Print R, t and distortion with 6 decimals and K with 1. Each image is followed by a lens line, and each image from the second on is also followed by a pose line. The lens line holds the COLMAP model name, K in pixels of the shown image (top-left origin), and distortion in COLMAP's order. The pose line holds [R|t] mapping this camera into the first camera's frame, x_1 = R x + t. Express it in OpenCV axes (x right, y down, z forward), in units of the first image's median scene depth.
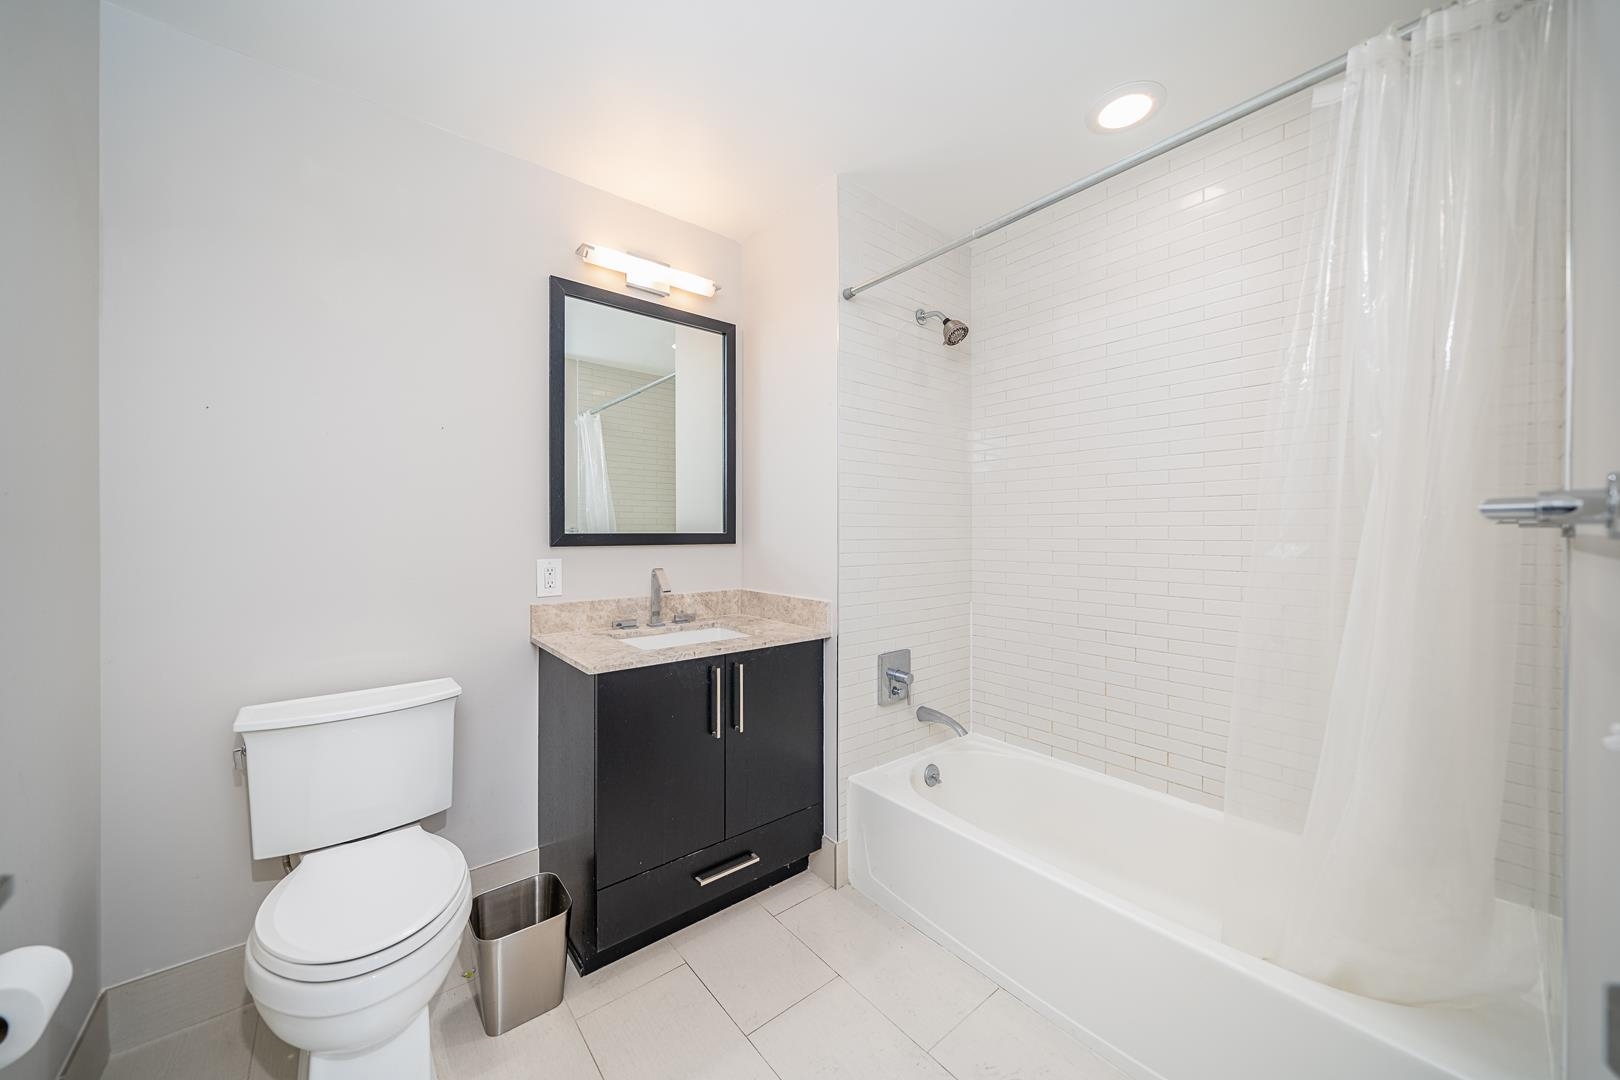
lens RADIAL K [[561.8, 0, 816.4], [0, 561.8, 532.3], [0, 0, 1]] dist [-0.002482, -0.000367]
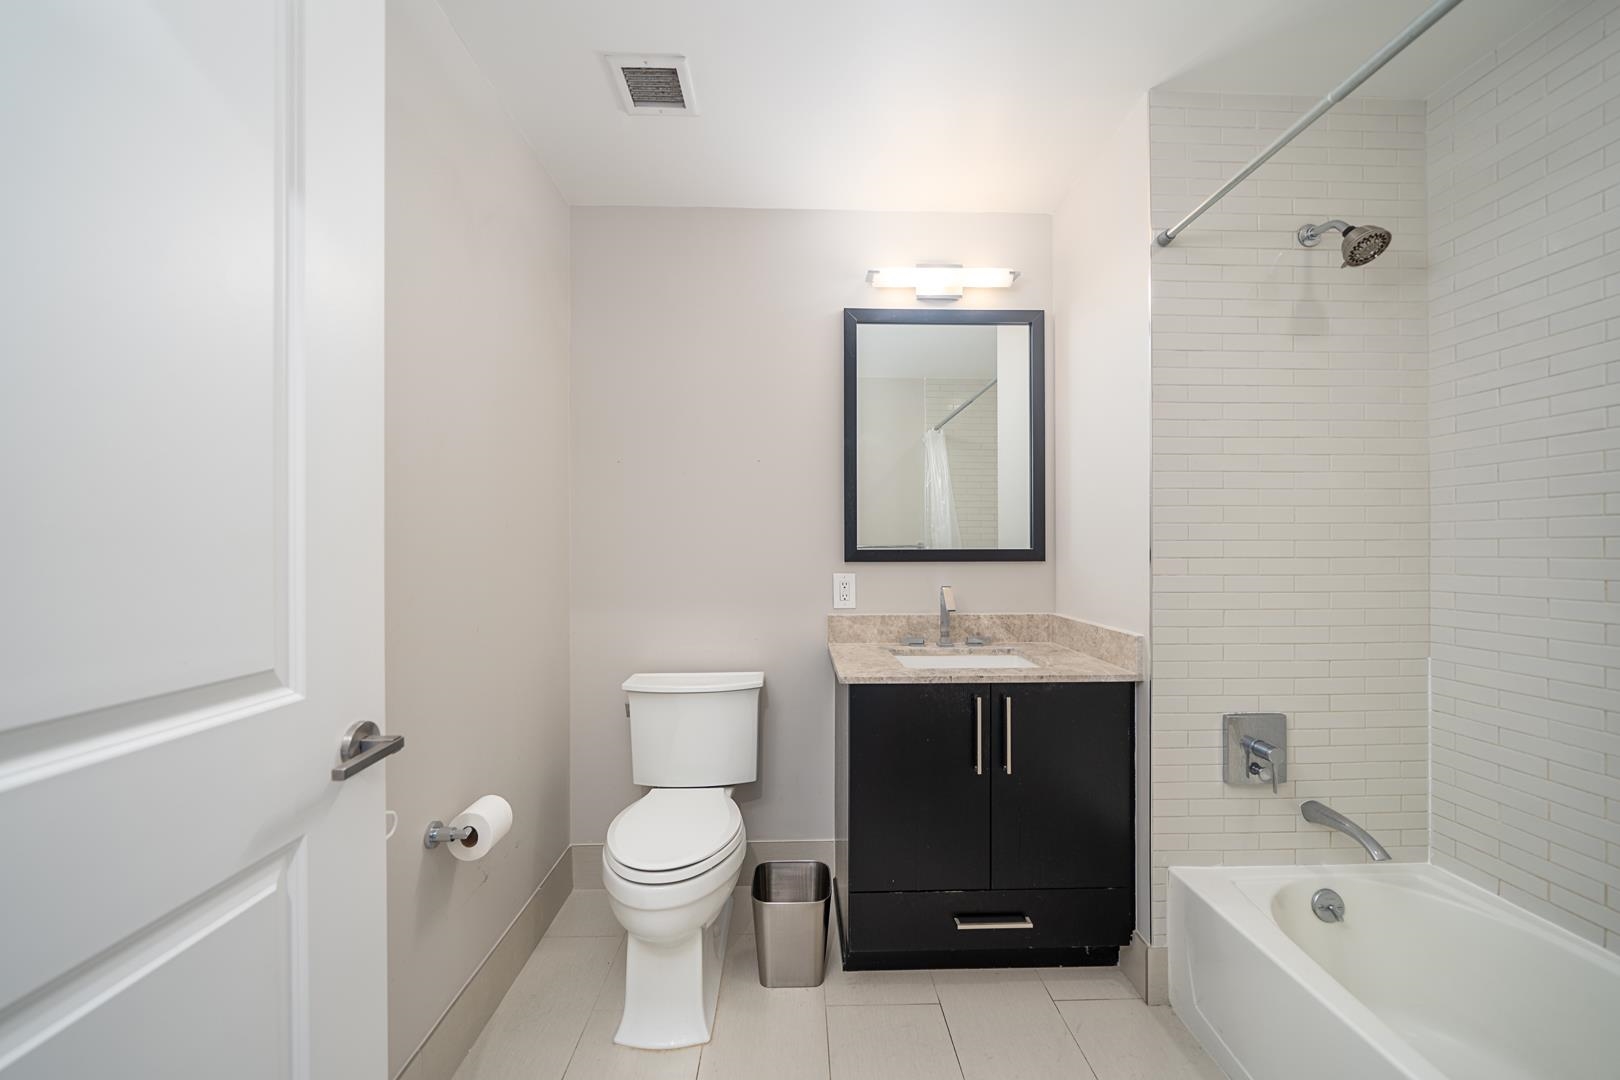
lens RADIAL K [[596.8, 0, 803.7], [0, 596.8, 548.1], [0, 0, 1]] dist [0.001752, 0.000014]
pose [[0.797627, -0.001596, -0.603149, 0.143329], [0.001147, 0.999999, -0.001130, 0.000346], [0.603150, 0.000210, 0.797628, 0.043332]]
